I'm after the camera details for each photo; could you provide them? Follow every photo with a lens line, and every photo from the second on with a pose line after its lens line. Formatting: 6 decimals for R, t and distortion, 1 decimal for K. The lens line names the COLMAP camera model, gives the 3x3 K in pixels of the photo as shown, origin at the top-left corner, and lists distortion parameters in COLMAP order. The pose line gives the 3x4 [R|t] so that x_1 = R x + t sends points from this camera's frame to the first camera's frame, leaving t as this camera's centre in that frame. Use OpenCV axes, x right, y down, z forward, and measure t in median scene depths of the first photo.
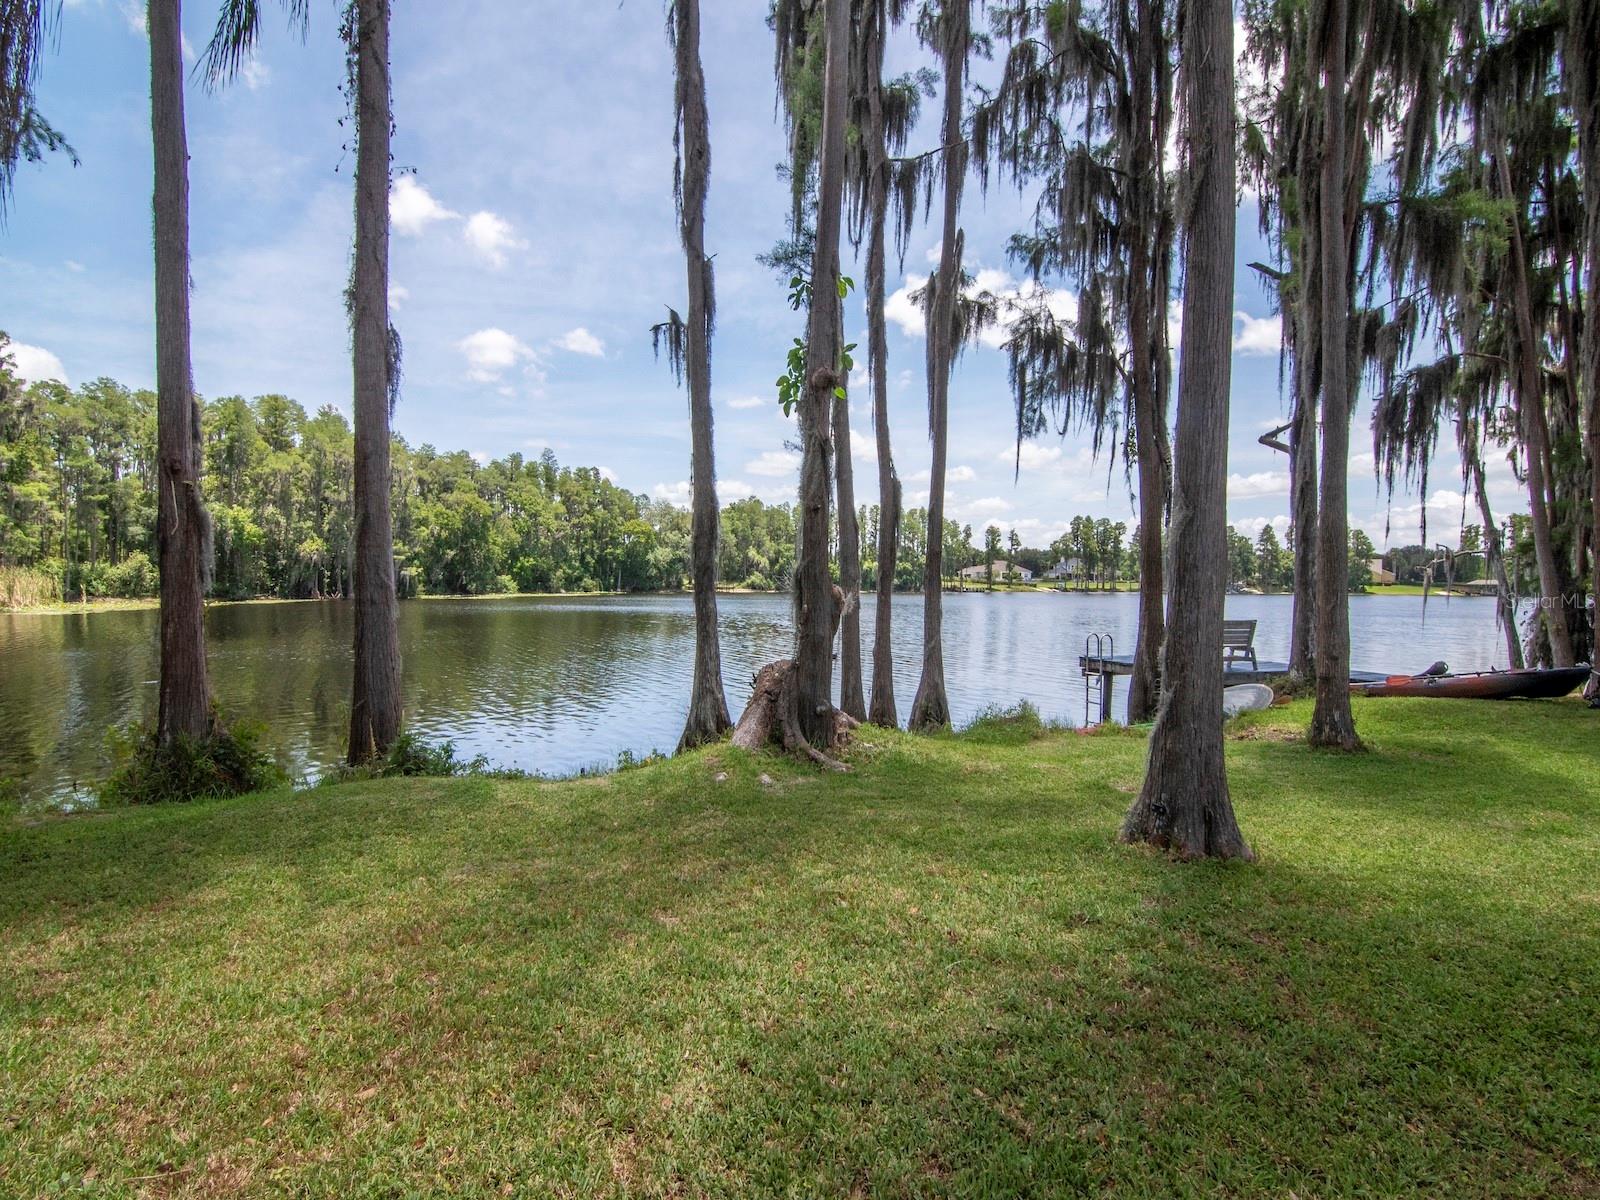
lens RADIAL K [[771.0, 0, 803.5], [0, 771.0, 612.9], [0, 0, 1]] dist [0.000991, -0.014403]
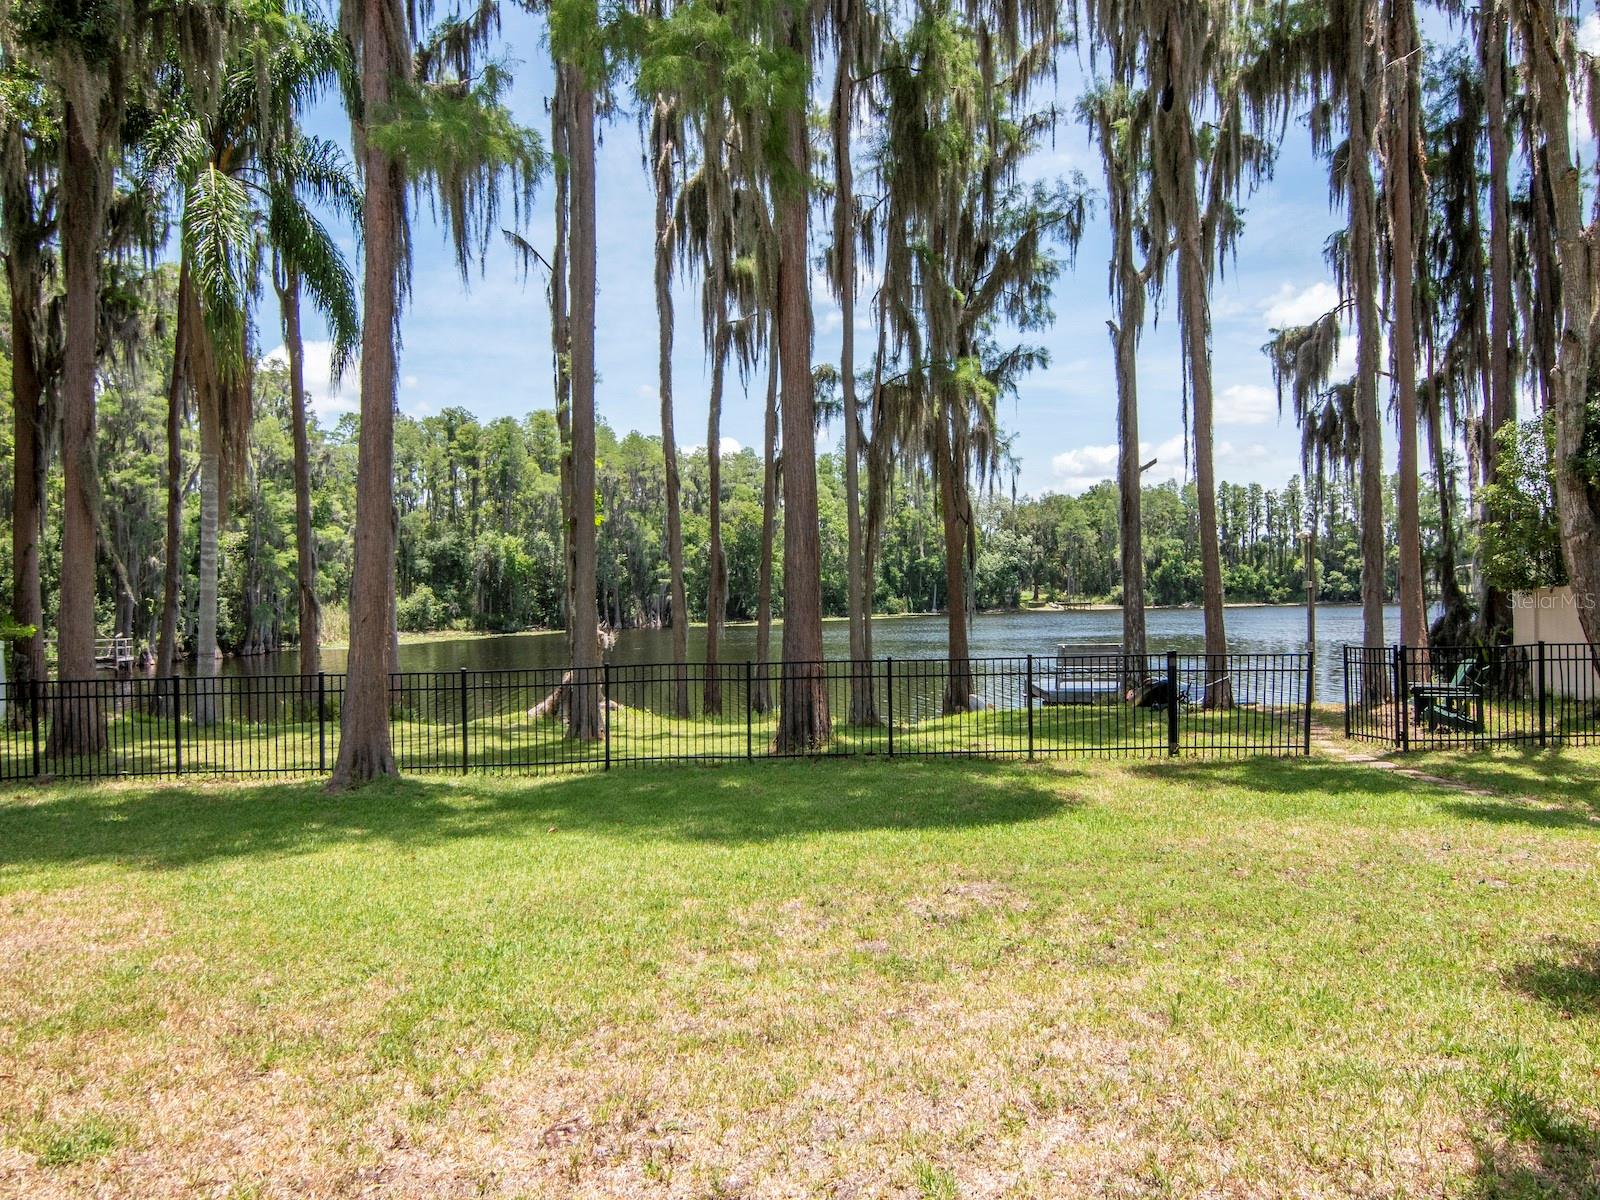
lens RADIAL K [[1079.4, 0, 800.9], [0, 1079.4, 610.7], [0, 0, 1]] dist [-0.007537, -0.002542]
pose [[0.921138, -0.023595, -0.388521, 0.055027], [0.013312, 0.999487, -0.029139, 0.000069], [0.389009, 0.021669, 0.920979, -0.042324]]
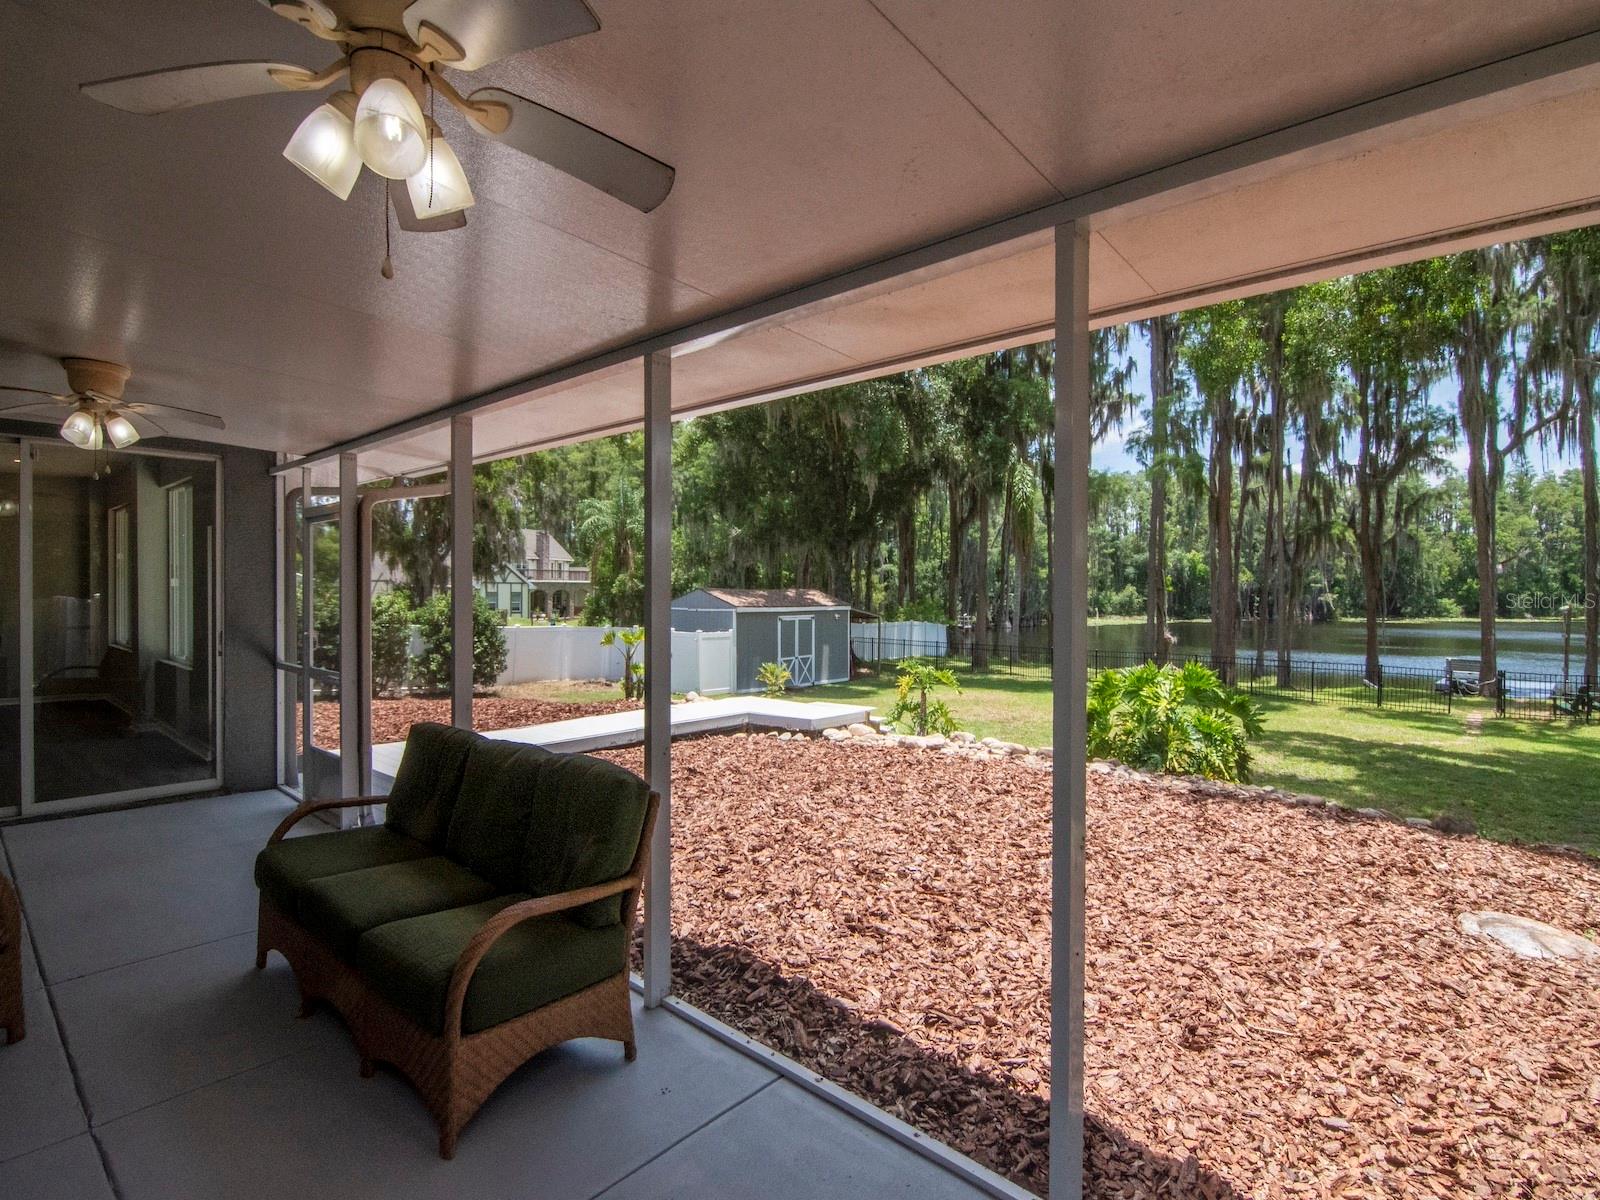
lens RADIAL K [[777.7, 0, 833.1], [0, 777.7, 592.9], [0, 0, 1]] dist [0.014451, -0.020172]
pose [[0.442552, -0.002415, -0.896740, 0.115679], [-0.038755, 0.999011, -0.021816, -0.003885], [0.895905, 0.044408, 0.442020, -0.094999]]
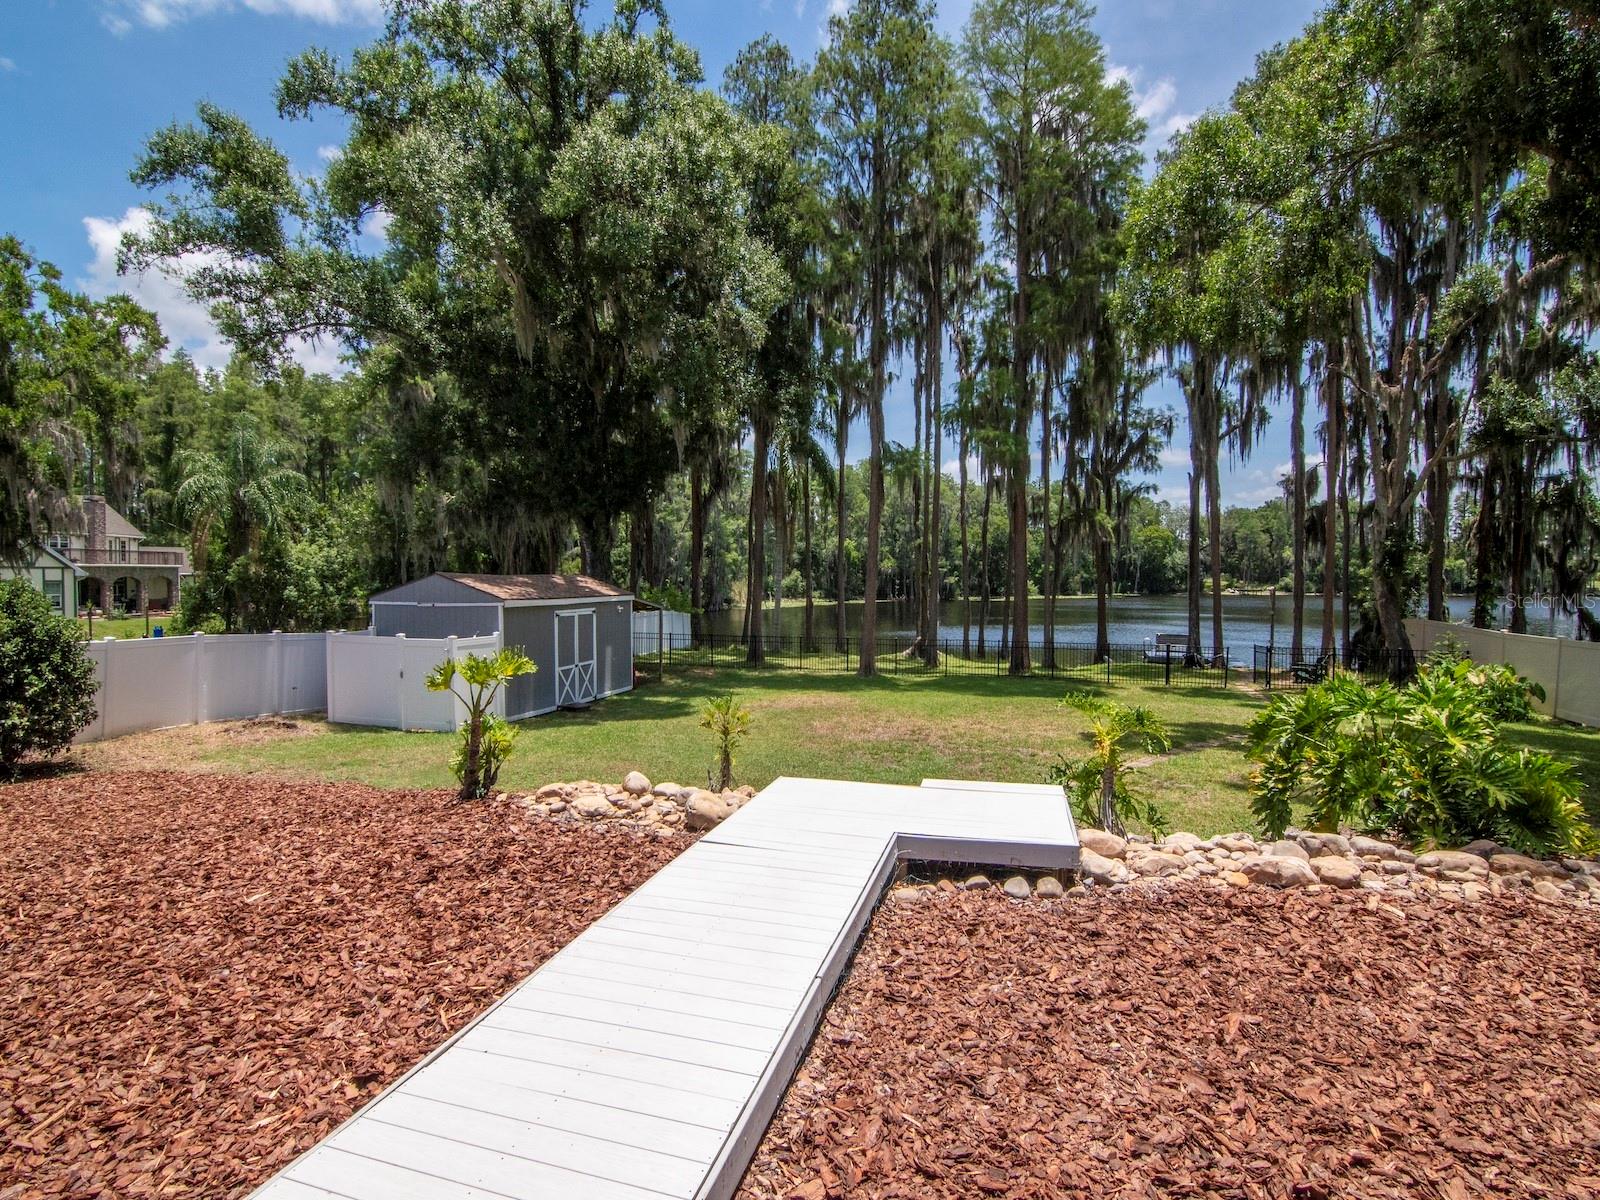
lens RADIAL K [[753.6, 0, 813.0], [0, 753.6, 592.6], [0, 0, 1]] dist [0.001394, -0.011214]
pose [[0.771867, 0.007076, -0.635745, 0.081087], [-0.021260, 0.999666, -0.014687, -0.004045], [0.635428, 0.024852, 0.771760, -0.096866]]
